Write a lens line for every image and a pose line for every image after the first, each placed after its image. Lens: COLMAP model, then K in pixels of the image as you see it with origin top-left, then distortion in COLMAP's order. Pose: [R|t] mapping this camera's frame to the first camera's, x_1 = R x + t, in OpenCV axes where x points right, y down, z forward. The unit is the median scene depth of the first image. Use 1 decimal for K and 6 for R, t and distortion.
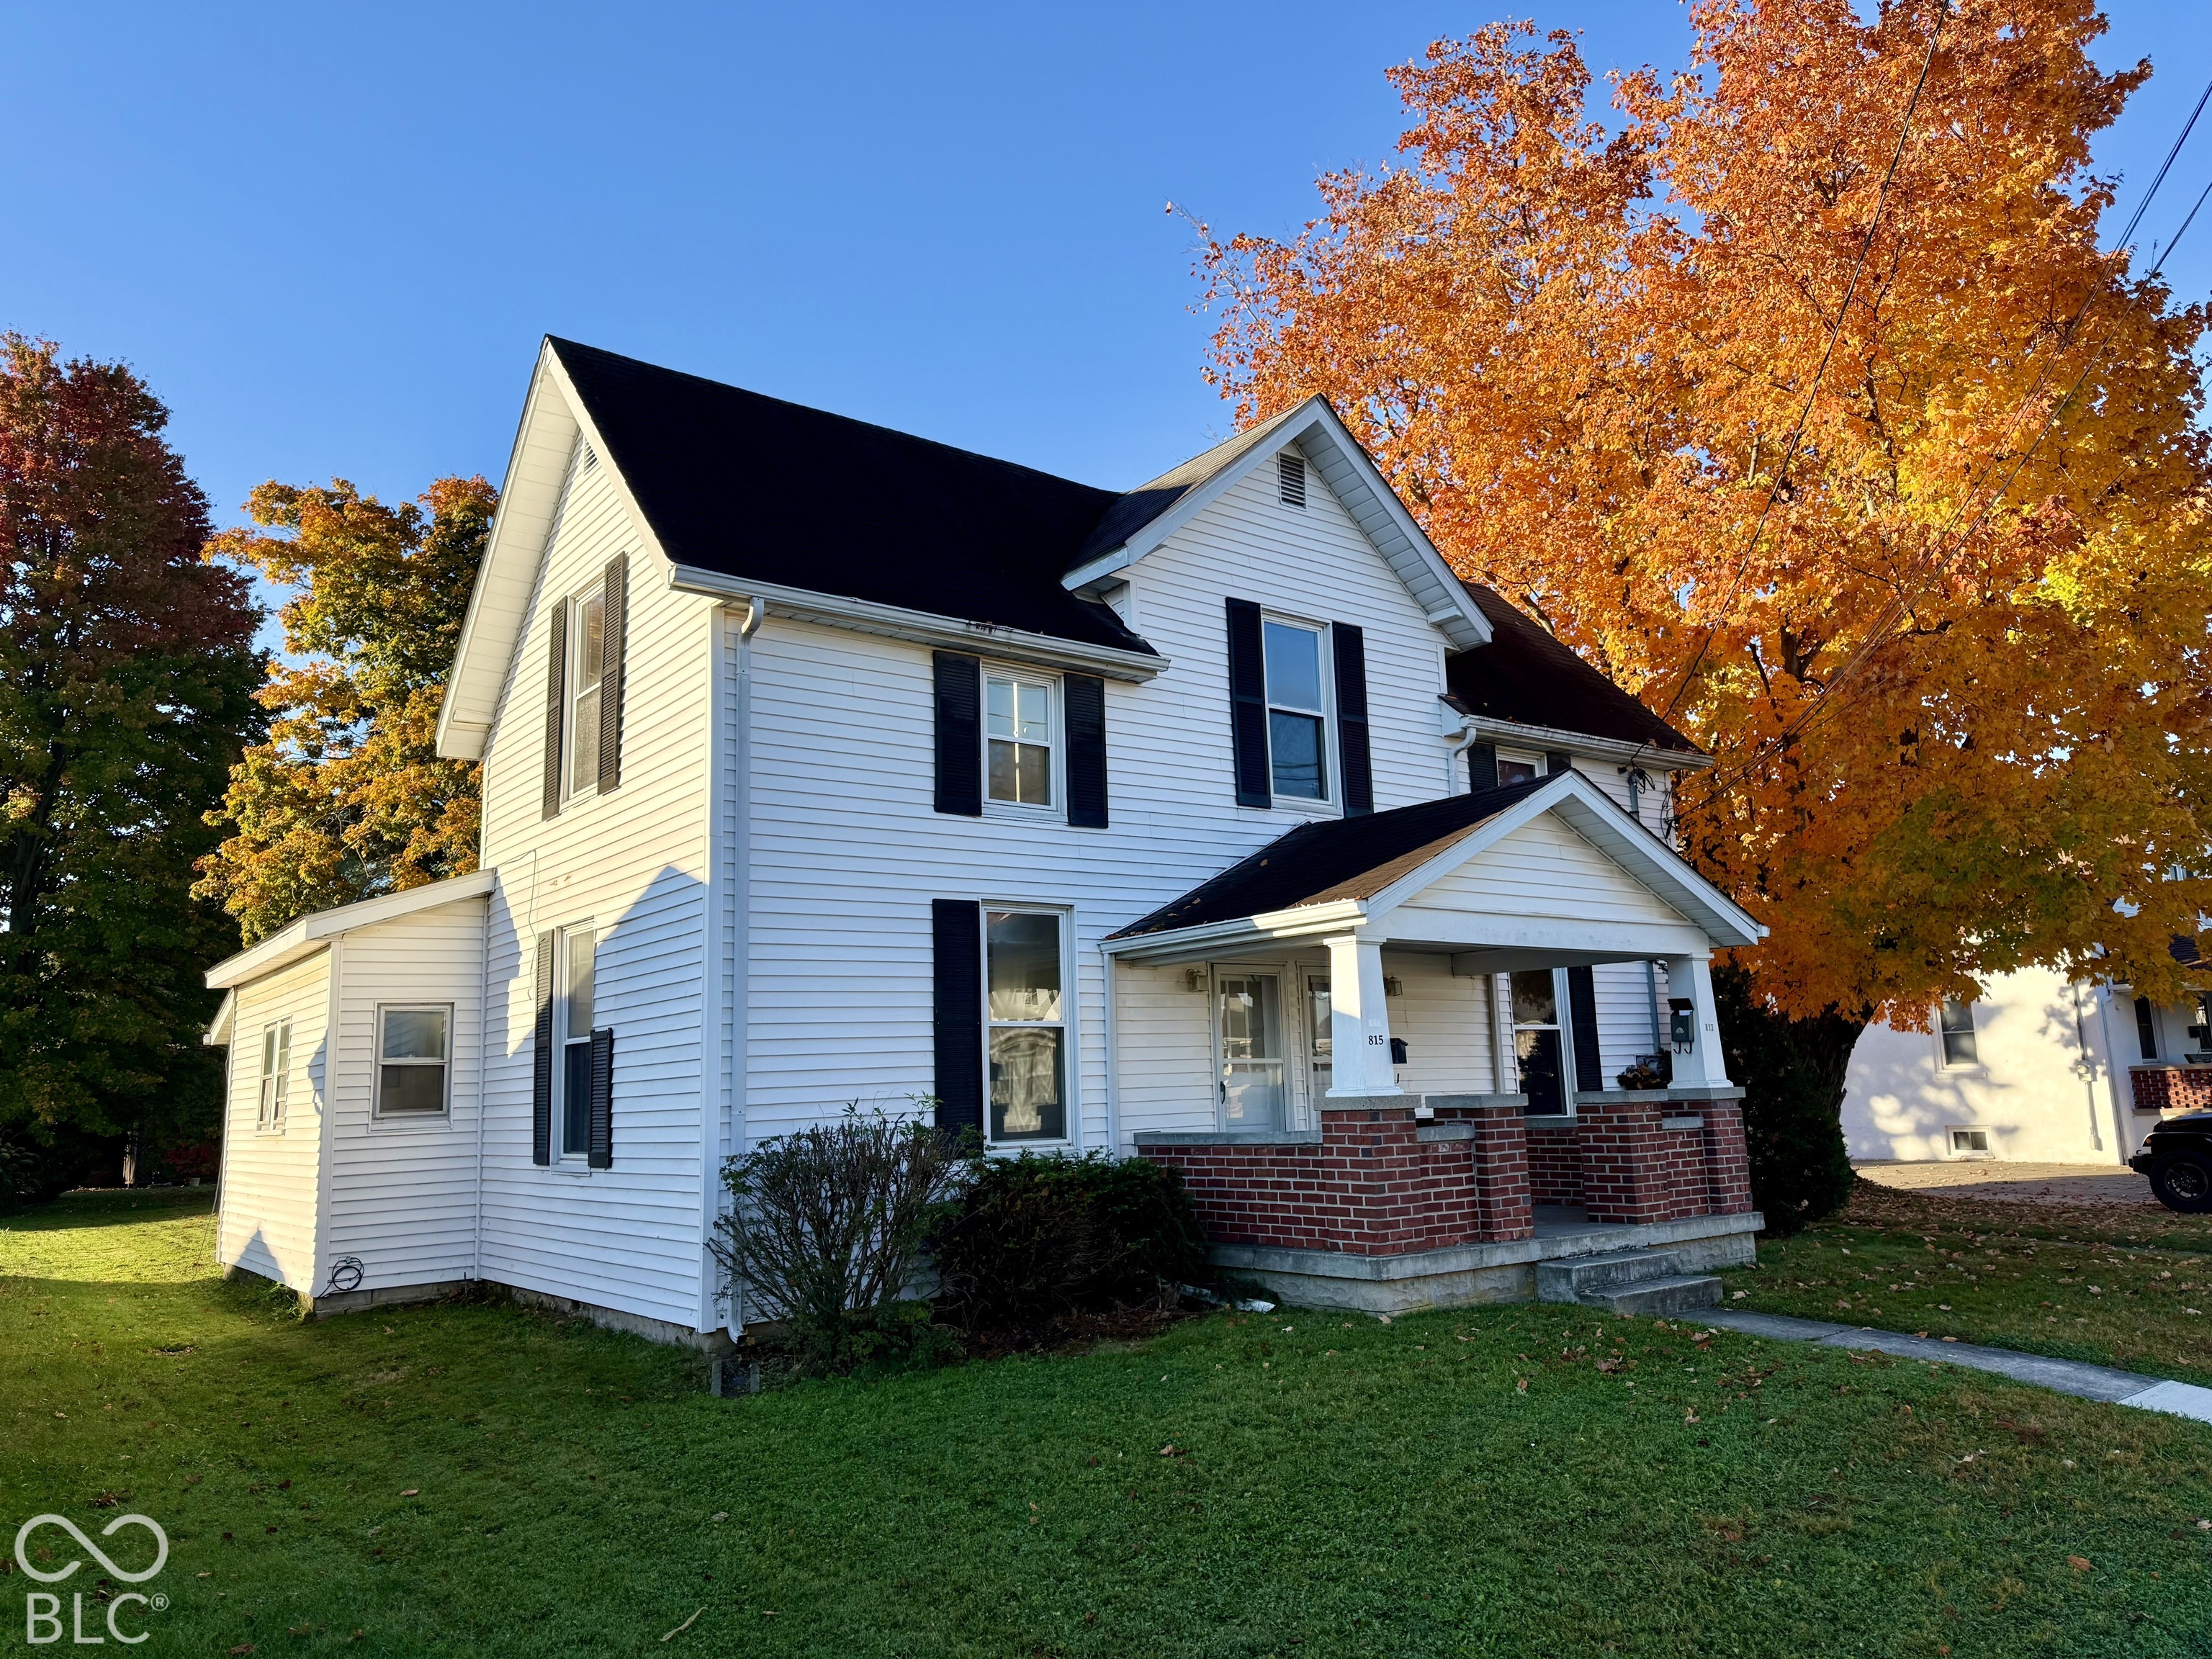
lens RADIAL K [[1529.2, 0, 1102.6], [0, 1529.2, 830.0], [0, 0, 1]] dist [0.190729, -0.378818]
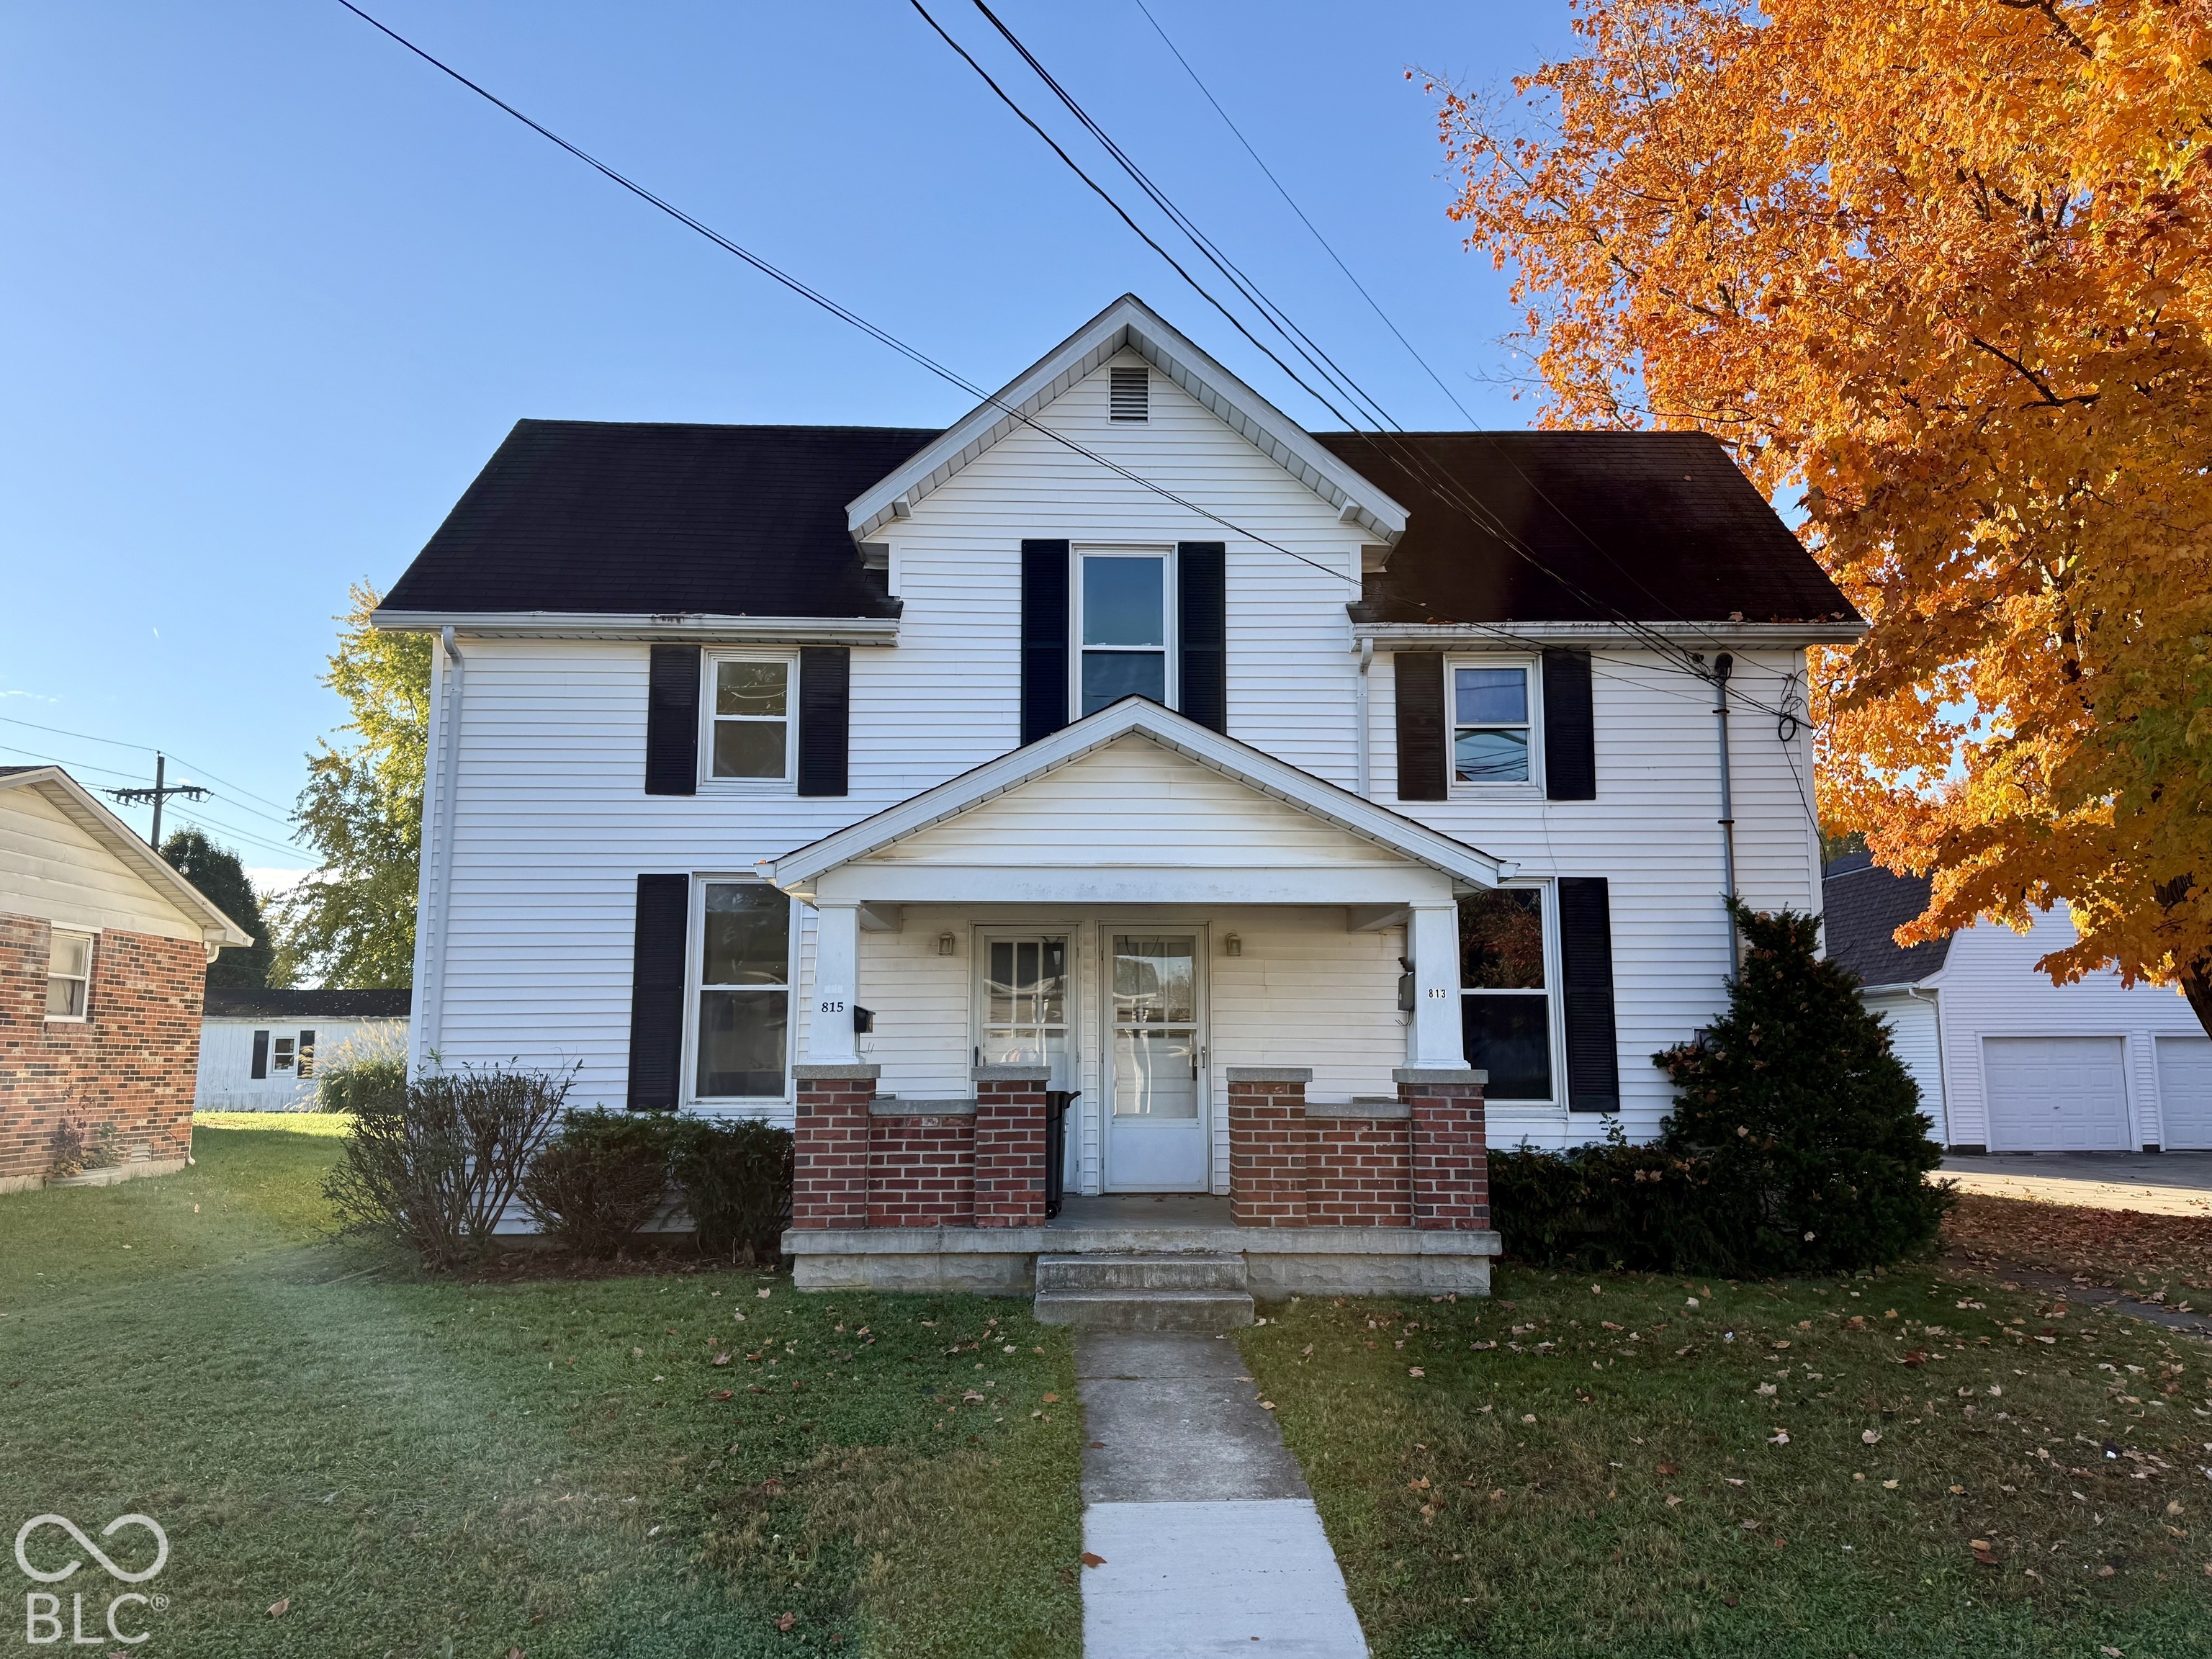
lens RADIAL K [[1529.2, 0, 1102.6], [0, 1529.2, 830.0], [0, 0, 1]] dist [0.190729, -0.378818]
pose [[0.805784, -0.052033, -0.589919, 0.753616], [0.071129, 0.997425, 0.009180, 0.025027], [0.587922, -0.049357, 0.807410, 0.280949]]
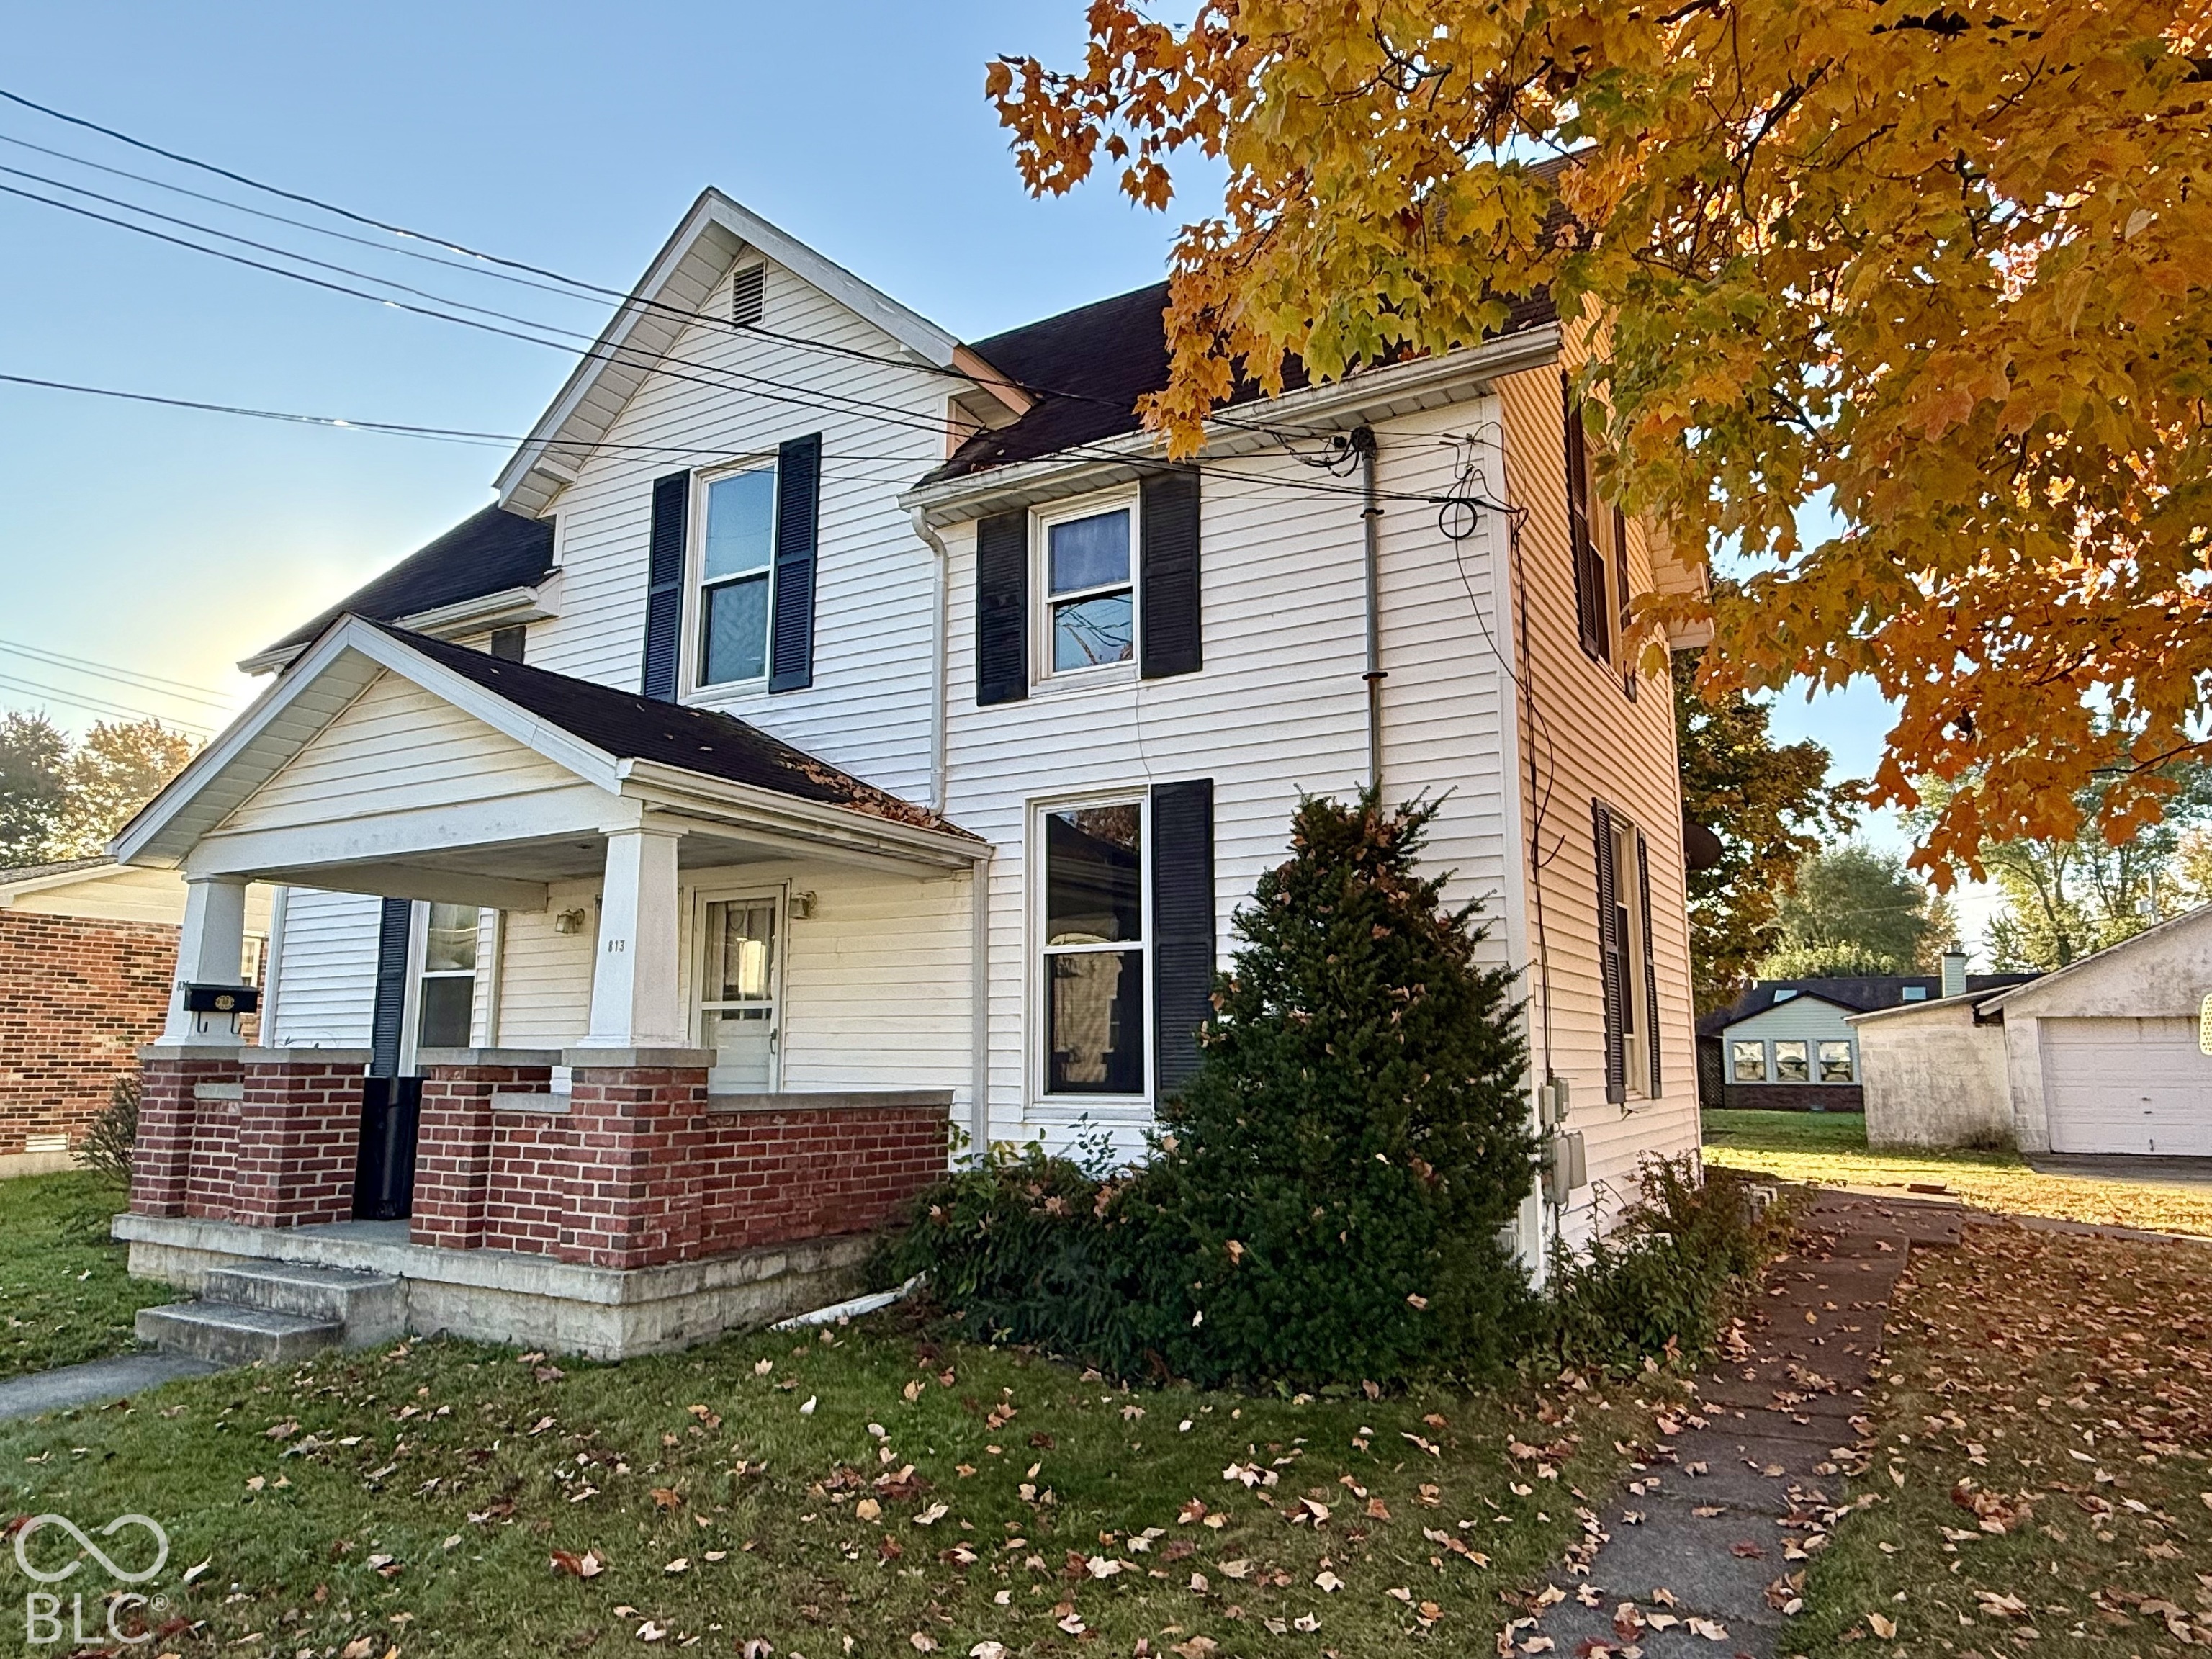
lens RADIAL K [[1391.7, 0, 1106.0], [0, 1391.7, 829.5], [0, 0, 1]] dist [-0.004245, -0.000065]
pose [[0.377182, -0.117468, -0.918660, 0.987886], [0.139649, 0.987796, -0.068971, 0.151899], [0.915550, -0.102275, 0.388983, 1.015353]]
